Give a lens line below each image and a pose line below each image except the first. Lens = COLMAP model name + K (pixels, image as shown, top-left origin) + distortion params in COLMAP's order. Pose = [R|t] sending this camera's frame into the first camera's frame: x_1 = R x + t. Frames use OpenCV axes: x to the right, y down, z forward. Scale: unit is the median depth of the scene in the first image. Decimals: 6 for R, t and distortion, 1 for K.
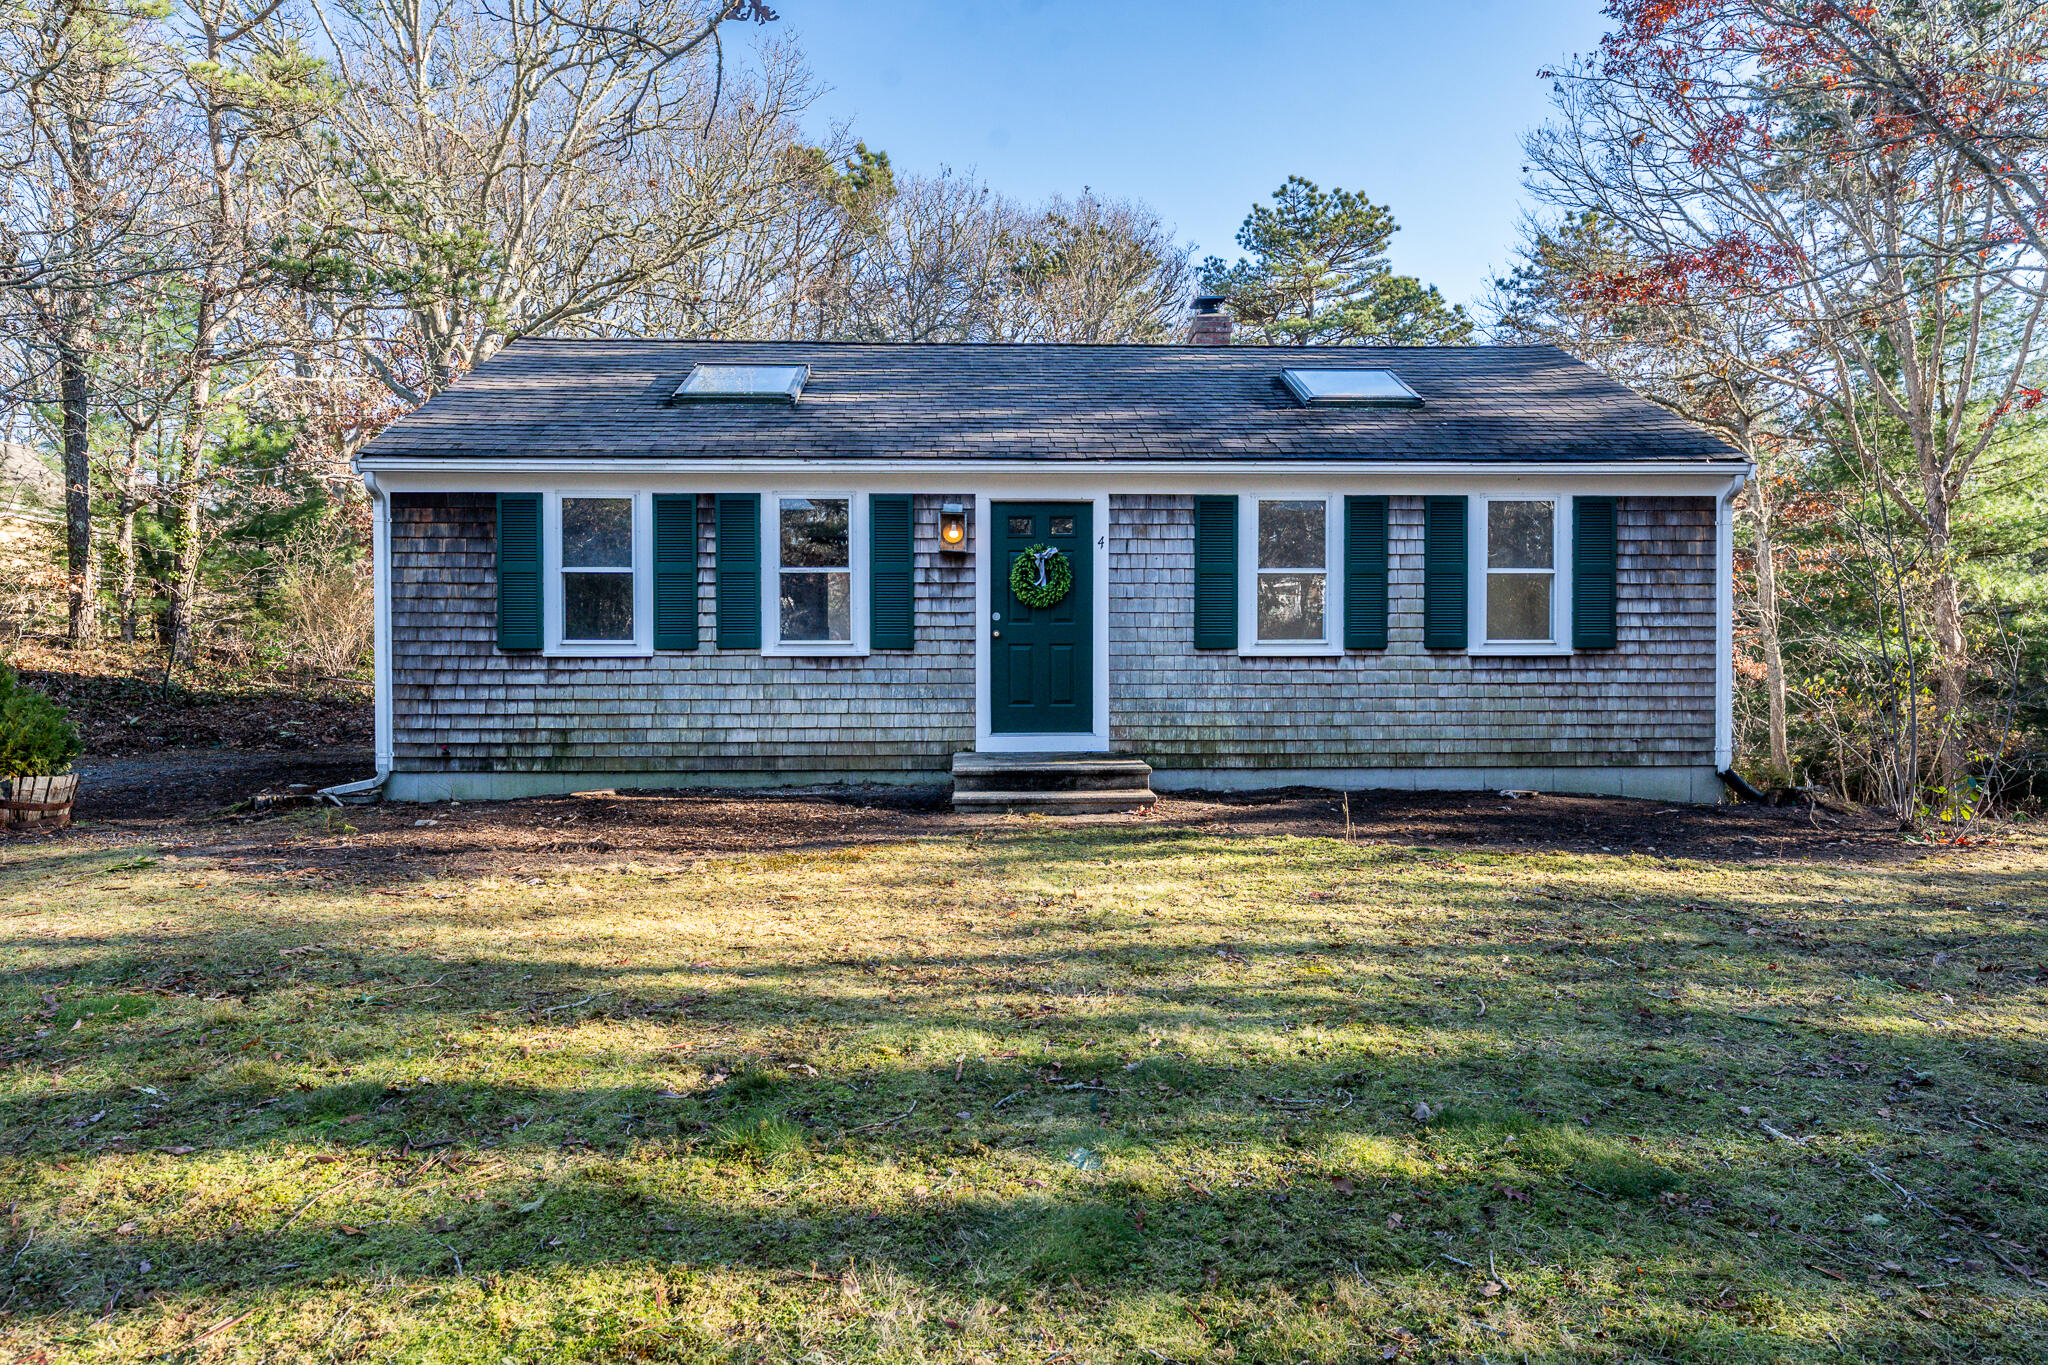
lens RADIAL K [[1309.1, 0, 1028.3], [0, 1309.1, 672.6], [0, 0, 1]] dist [-0.004740, 0.000441]
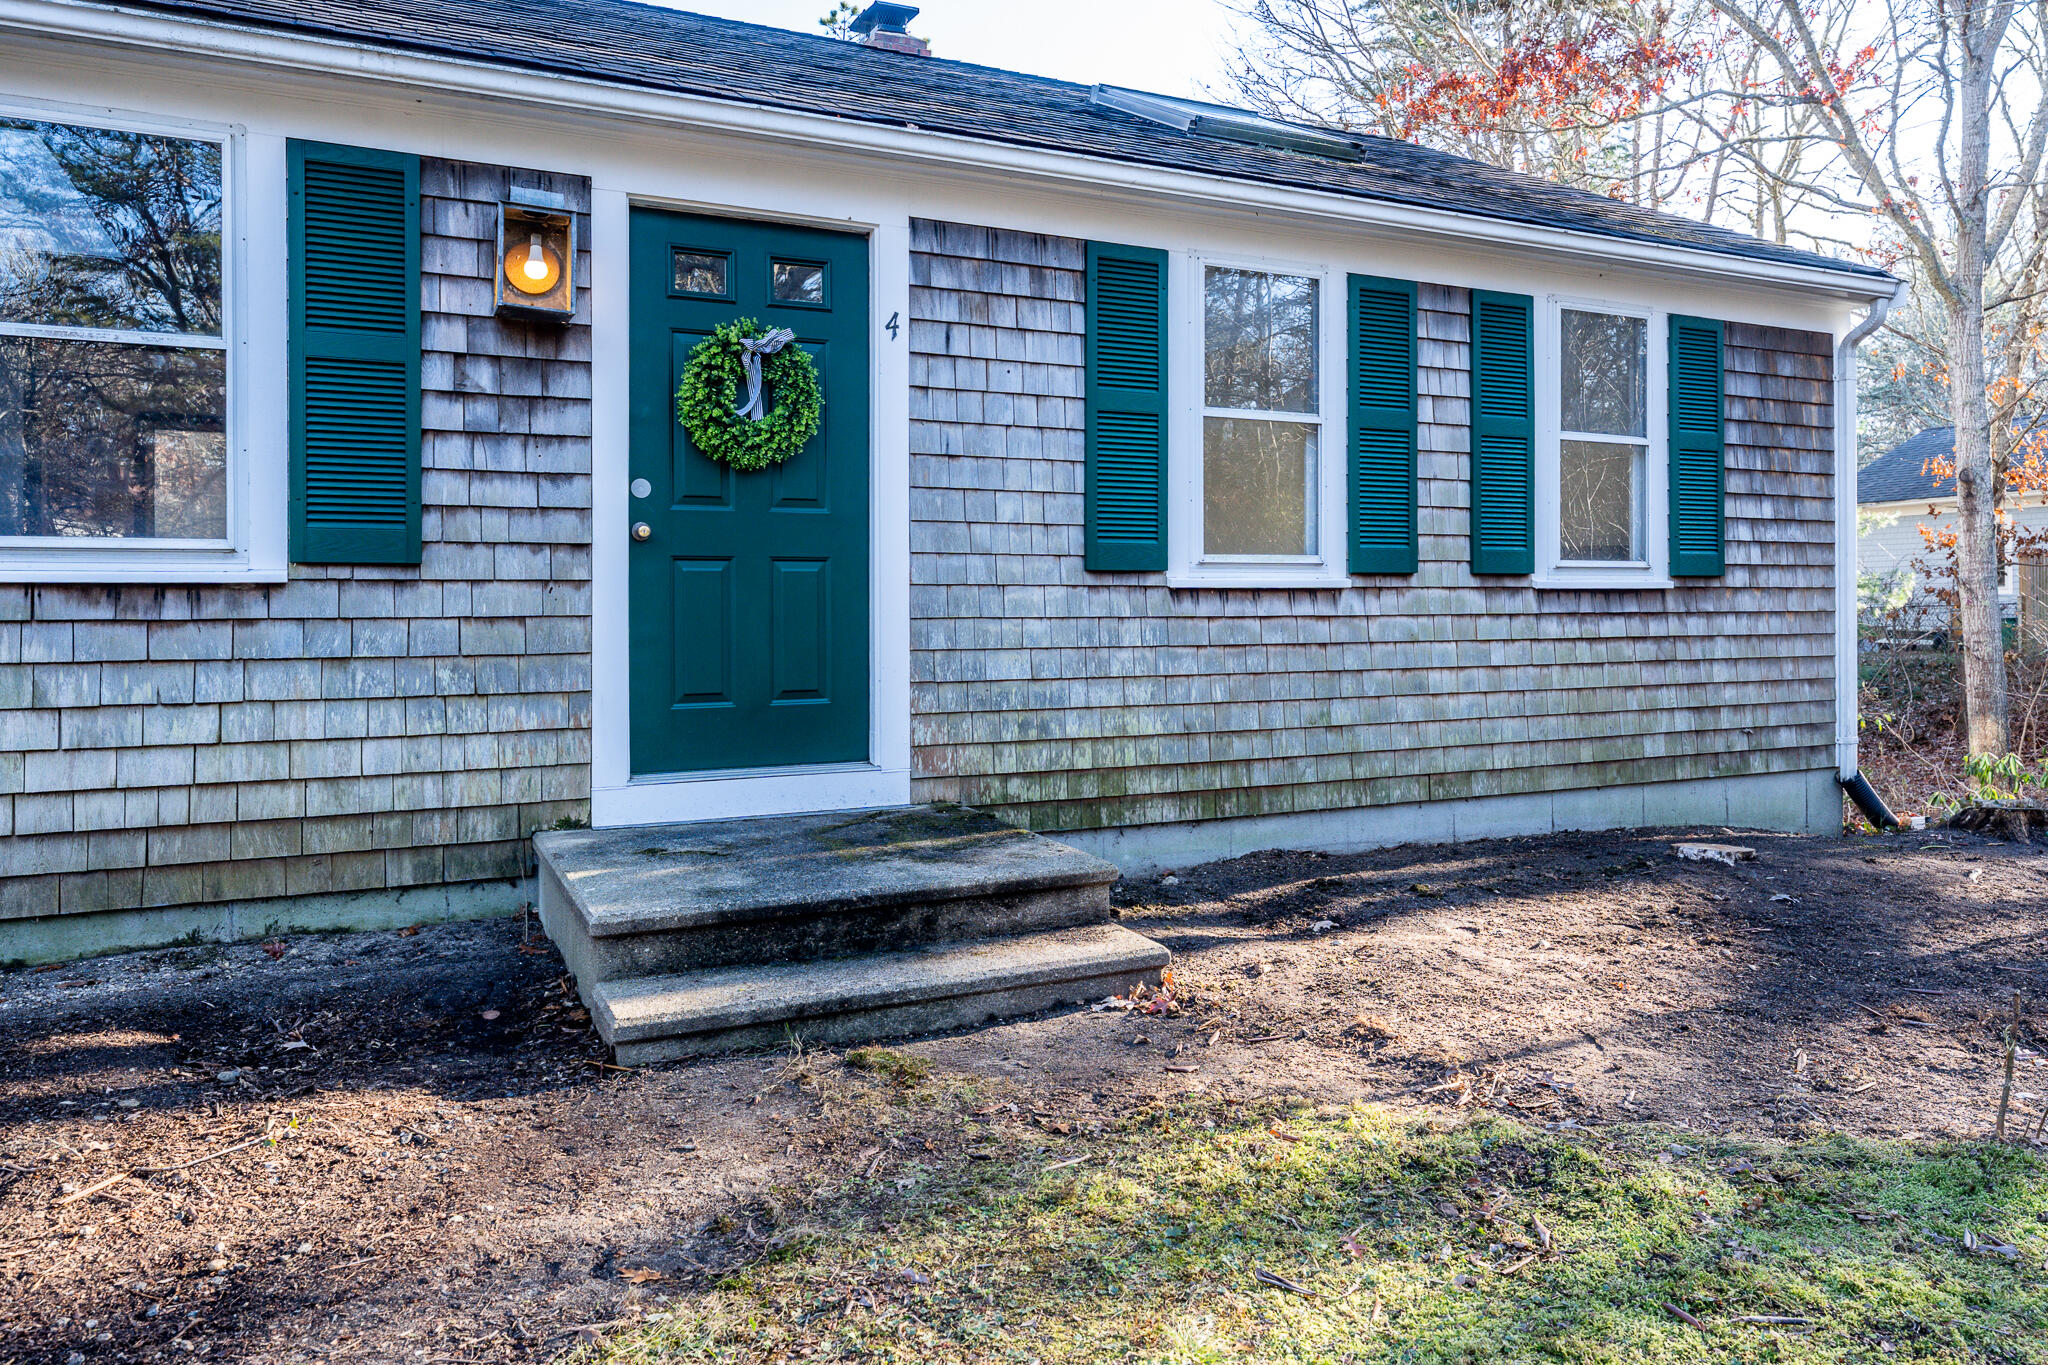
lens RADIAL K [[1357.7, 0, 1032.2], [0, 1357.7, 600.7], [0, 0, 1]] dist [0.004726, -0.002403]
pose [[0.915325, 0.000188, 0.402715, -0.083541], [0.005393, 0.999904, -0.012725, -0.001805], [-0.402679, 0.013820, 0.915237, 0.568618]]
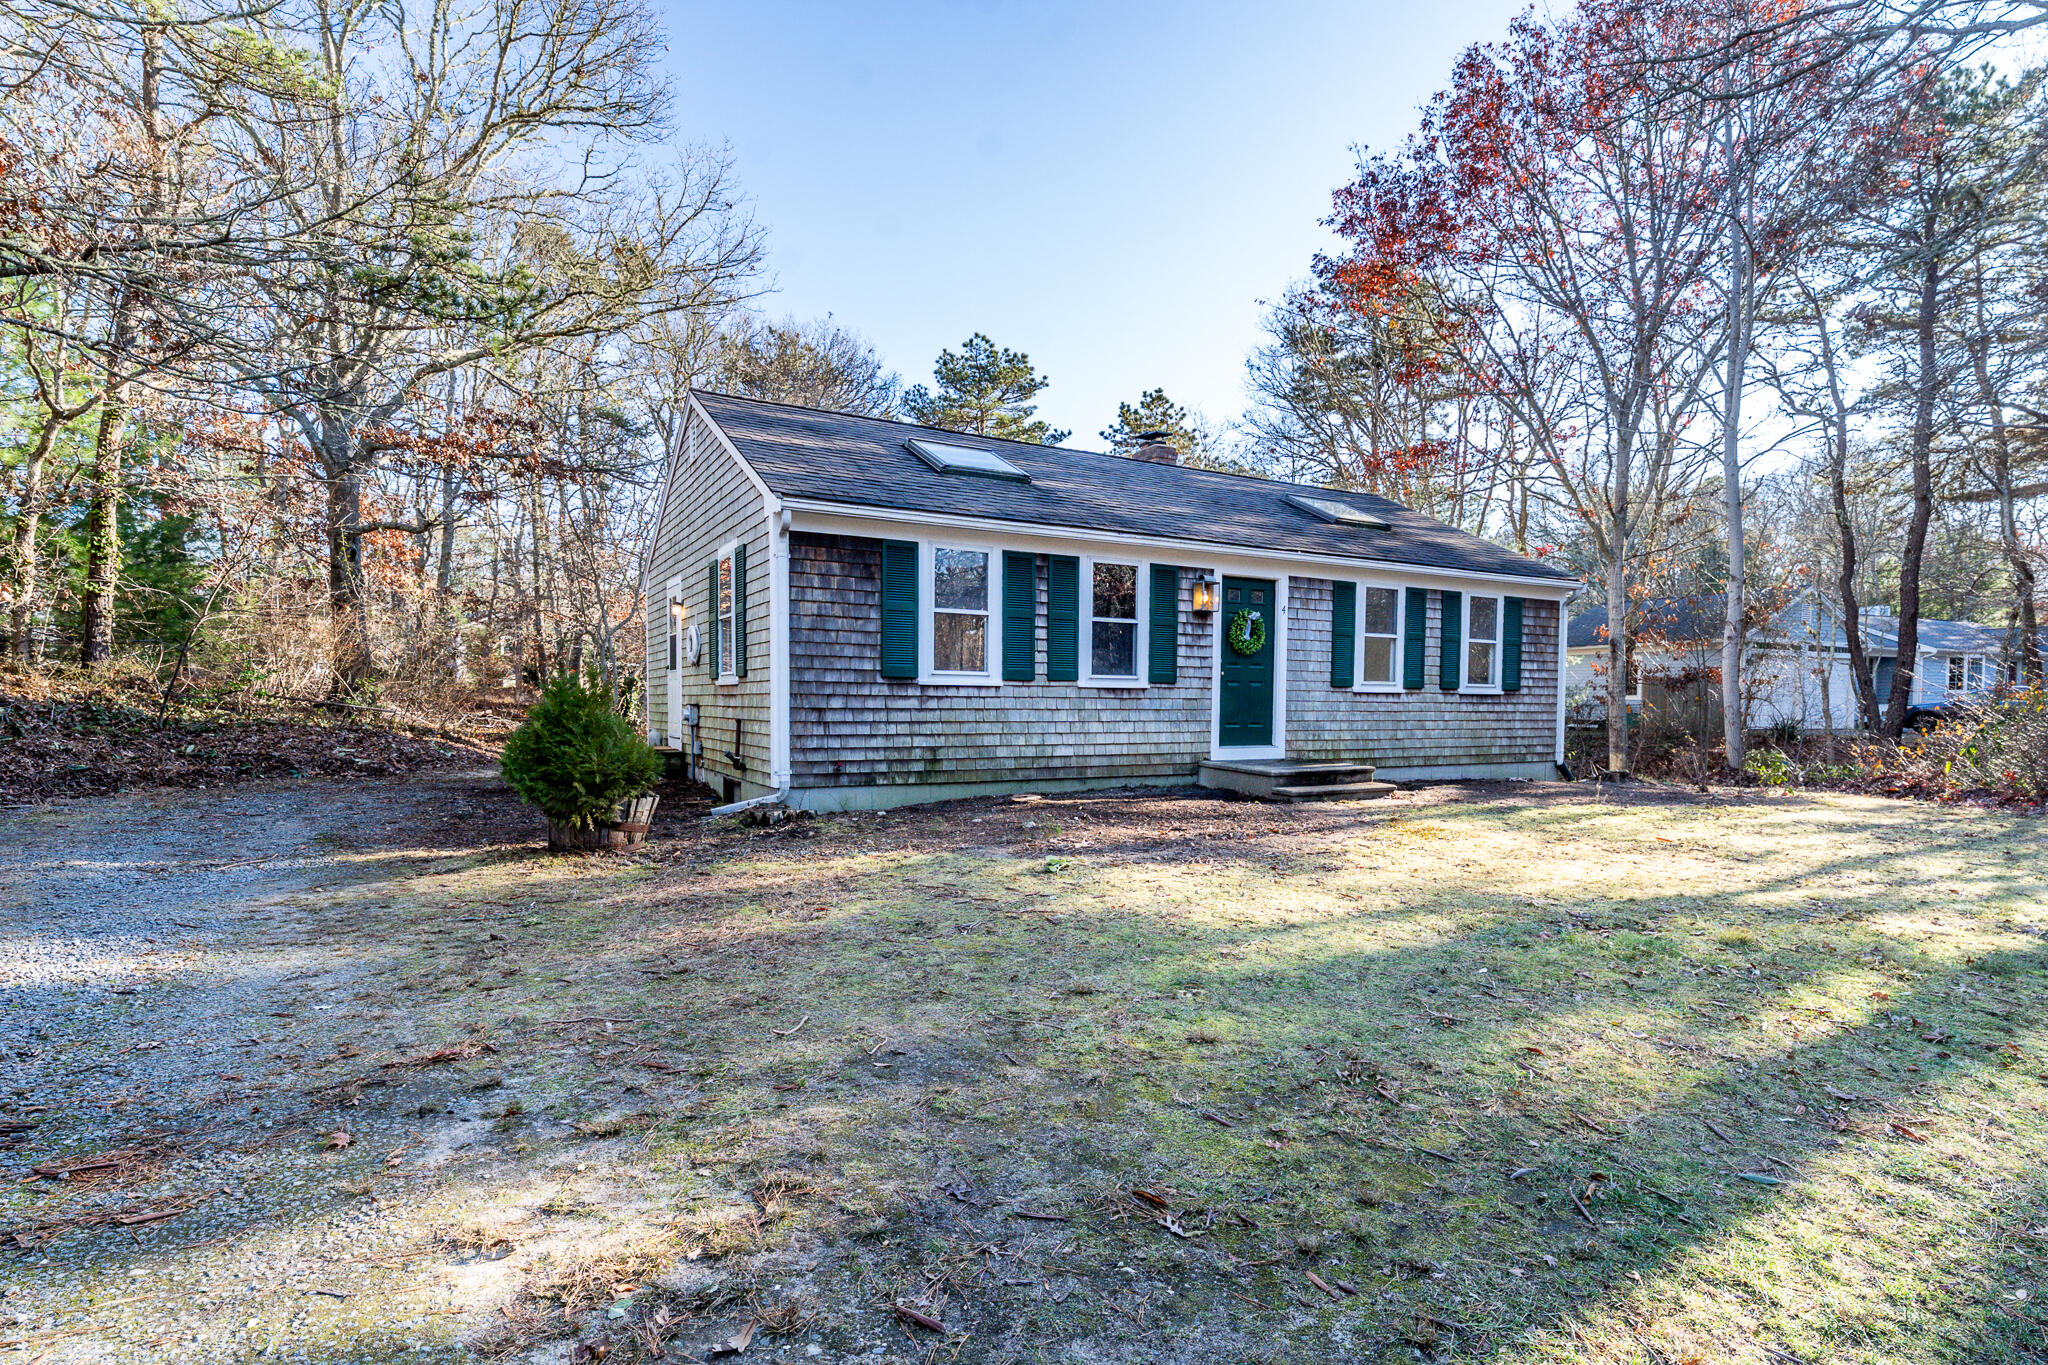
lens RADIAL K [[1013.4, 0, 1016.9], [0, 1013.4, 744.4], [0, 0, 1]] dist [-0.005596, -0.000356]
pose [[0.888975, -0.010286, 0.457841, -0.696117], [-0.005351, 0.999446, 0.032844, 0.010726], [-0.457925, -0.031647, 0.888427, 0.161748]]
